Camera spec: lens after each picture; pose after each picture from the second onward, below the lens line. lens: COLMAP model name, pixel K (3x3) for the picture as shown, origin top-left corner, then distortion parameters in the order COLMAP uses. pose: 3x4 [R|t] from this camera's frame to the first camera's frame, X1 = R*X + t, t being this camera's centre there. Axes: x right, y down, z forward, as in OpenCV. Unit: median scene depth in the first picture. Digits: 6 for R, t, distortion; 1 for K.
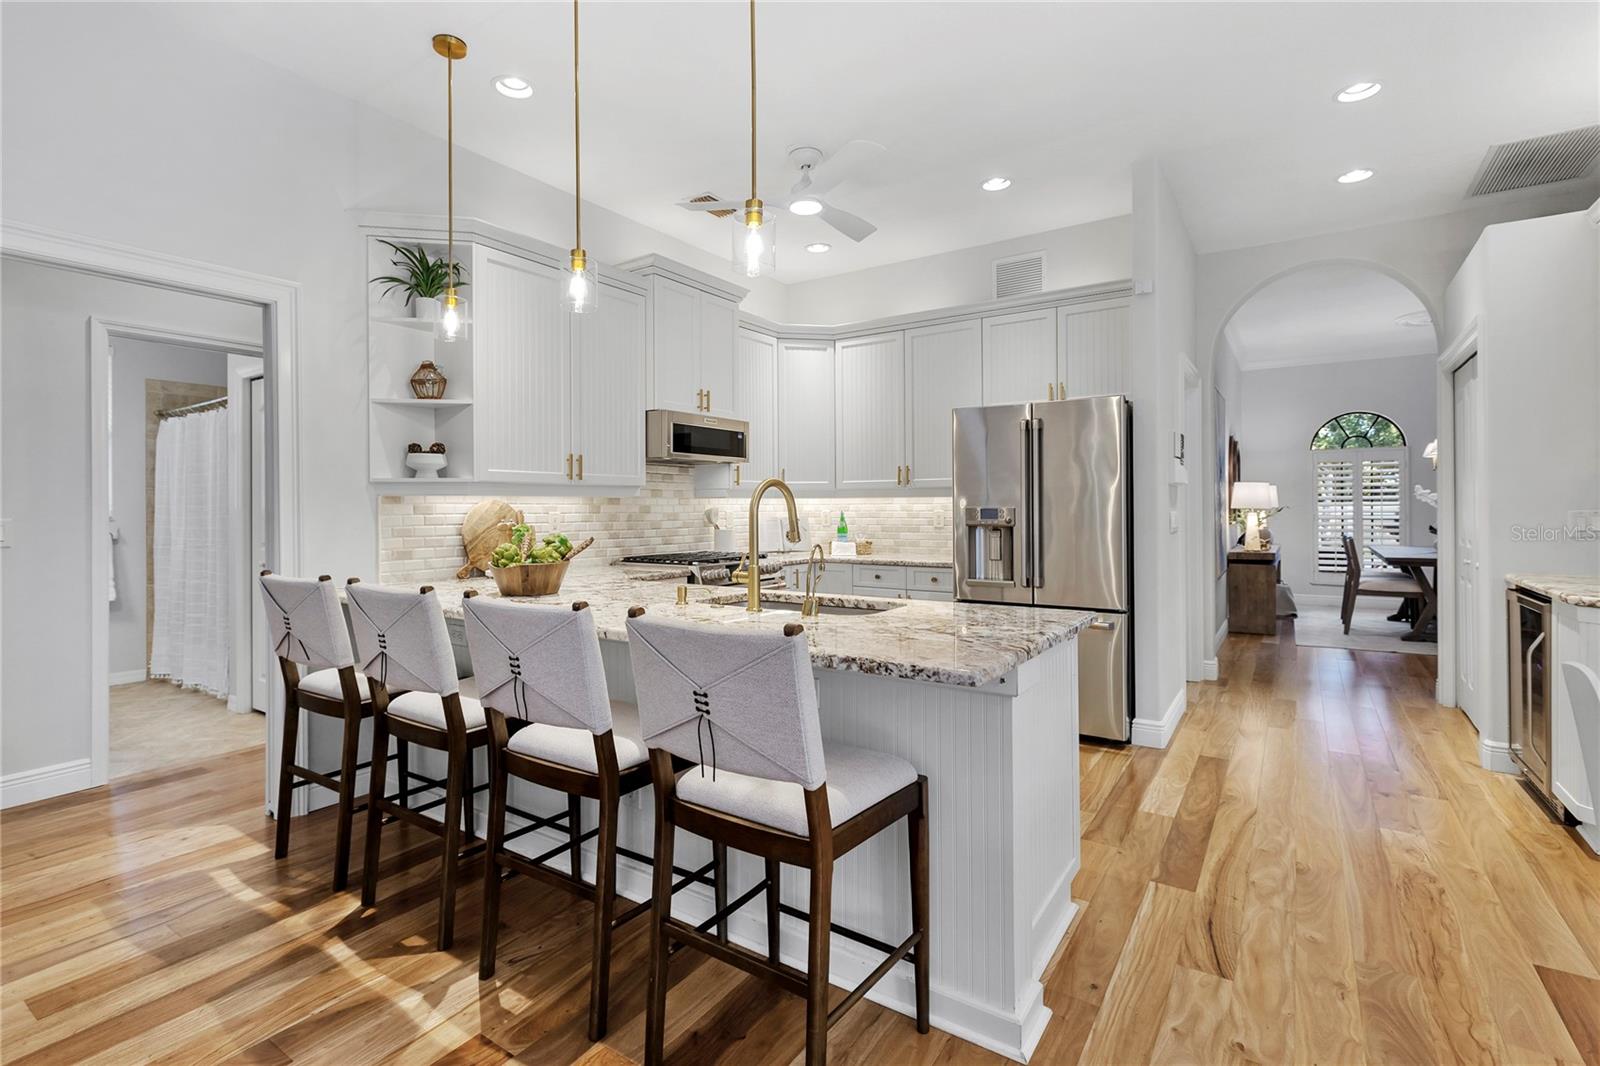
lens RADIAL K [[740.2, 0, 797.3], [0, 740.2, 505.2], [0, 0, 1]] dist [0.000052, -0.000985]
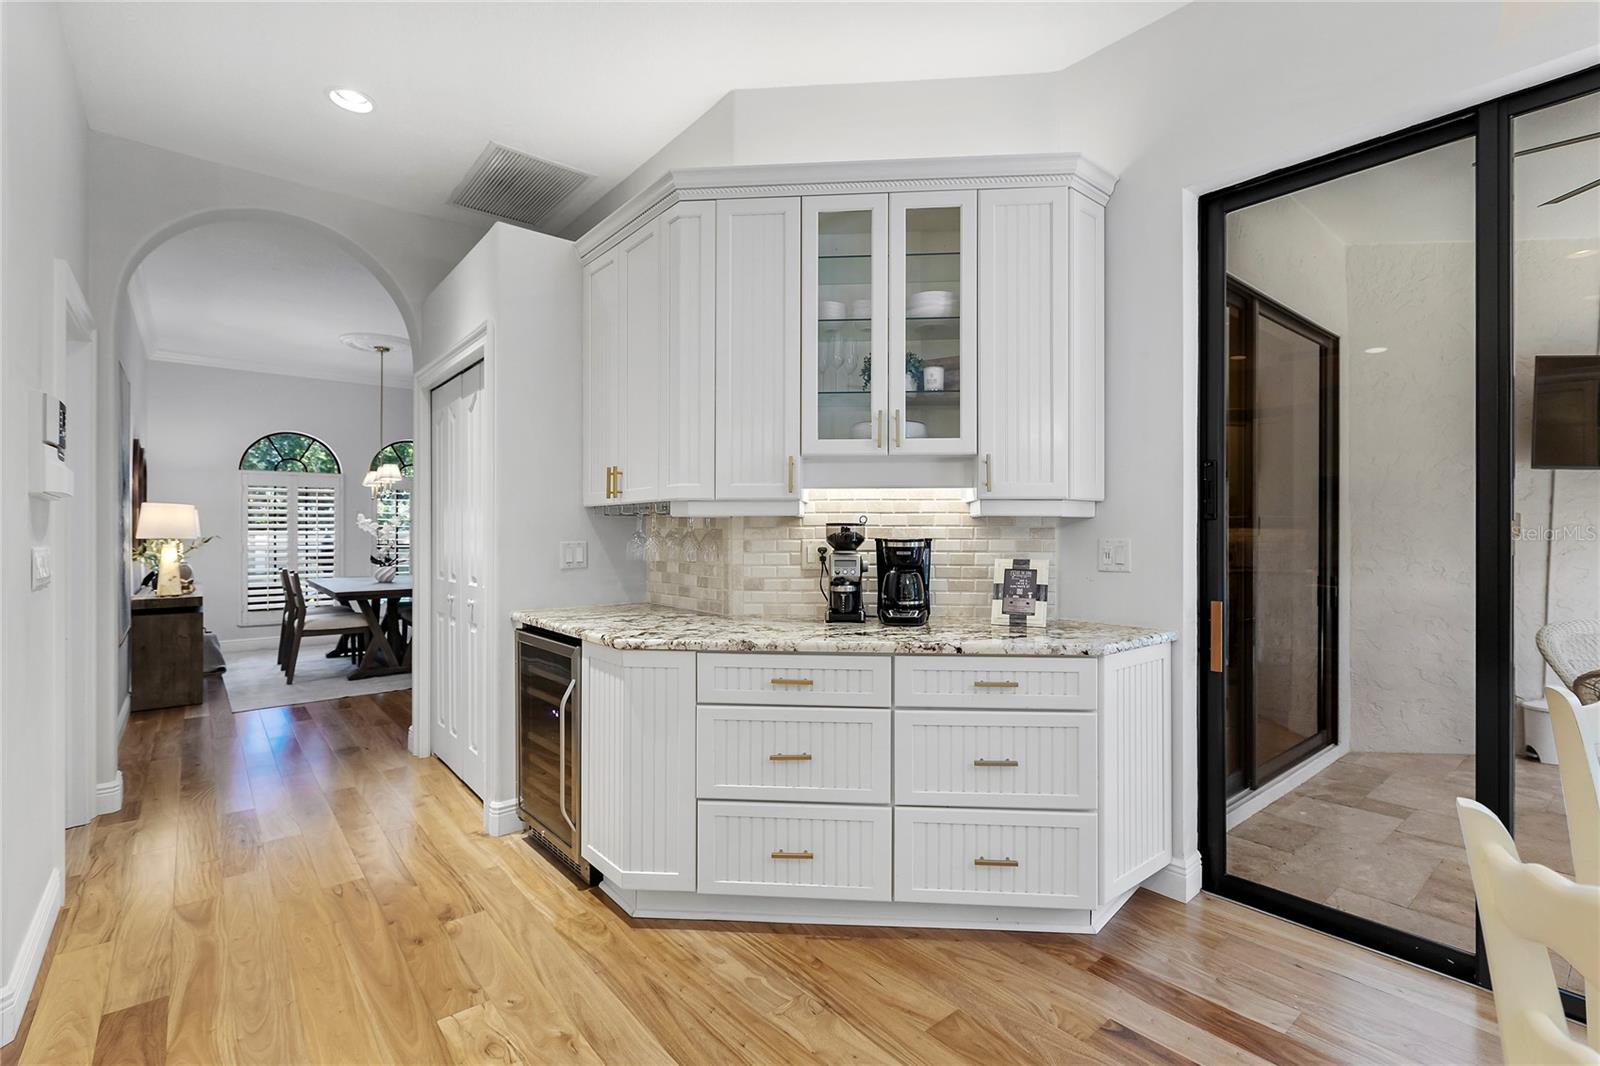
lens RADIAL K [[737.0, 0, 805.9], [0, 737.0, 528.3], [0, 0, 1]] dist [0.000246, -0.001852]
pose [[0.284107, 0.009559, 0.958745, 0.114145], [-0.002962, 0.999954, -0.009092, -0.001204], [-0.958788, -0.000256, 0.284122, 0.232782]]
